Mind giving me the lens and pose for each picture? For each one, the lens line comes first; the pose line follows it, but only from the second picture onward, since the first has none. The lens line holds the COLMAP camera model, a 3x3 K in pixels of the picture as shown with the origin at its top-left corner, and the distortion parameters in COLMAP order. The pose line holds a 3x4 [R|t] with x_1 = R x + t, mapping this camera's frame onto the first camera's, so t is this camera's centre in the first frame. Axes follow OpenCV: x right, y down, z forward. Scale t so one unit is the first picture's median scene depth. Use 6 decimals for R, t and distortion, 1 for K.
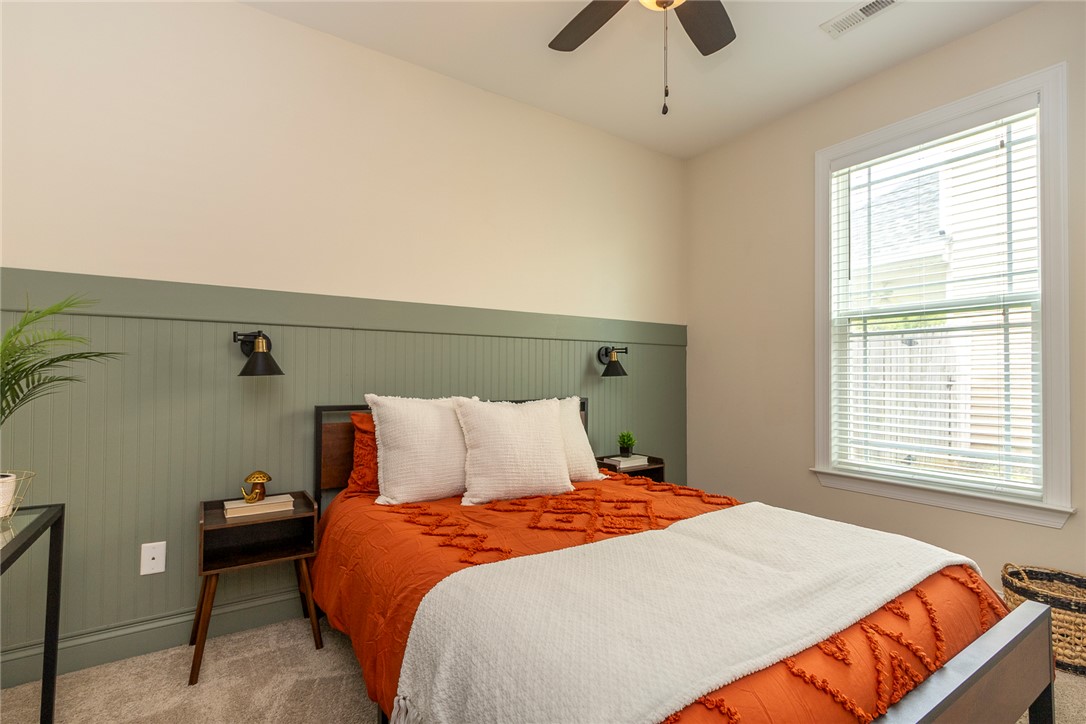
lens RADIAL K [[502.5, 0, 535.5], [0, 502.5, 363.9], [0, 0, 1]] dist [0.004078, -0.000137]
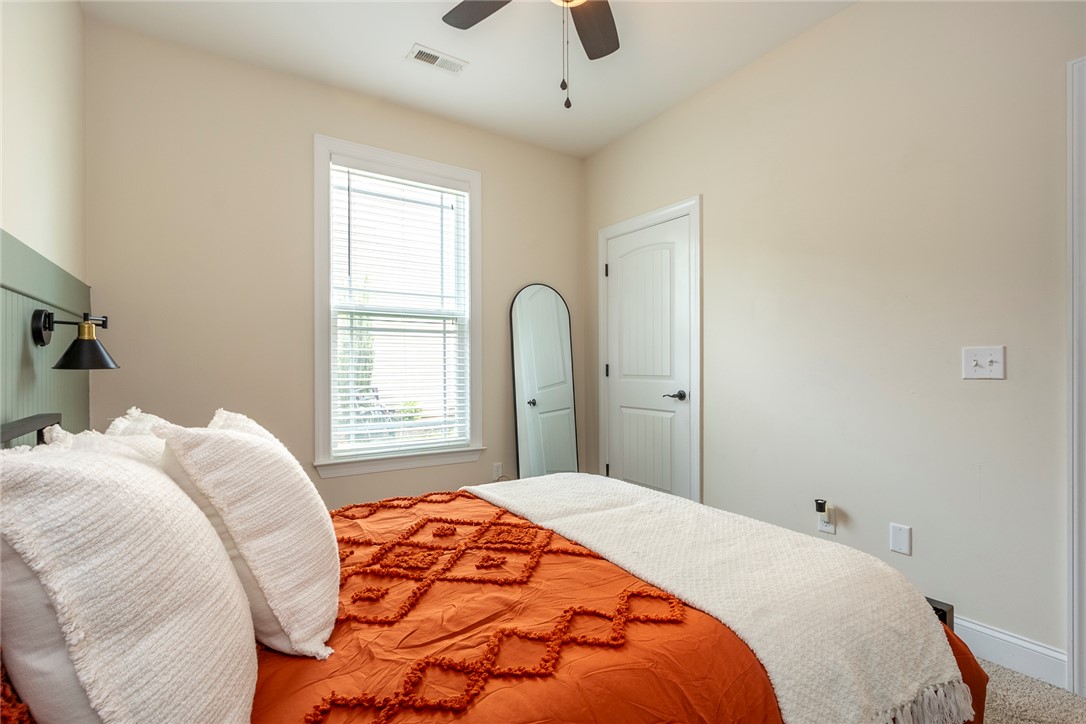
lens RADIAL K [[502.5, 0, 537.7], [0, 502.5, 367.1], [0, 0, 1]] dist [0.004078, -0.000137]
pose [[0.017253, -0.002347, 0.999848, -0.465505], [-0.017535, 0.999843, 0.002649, 0.016177], [-0.999697, -0.017578, 0.017209, 0.646128]]
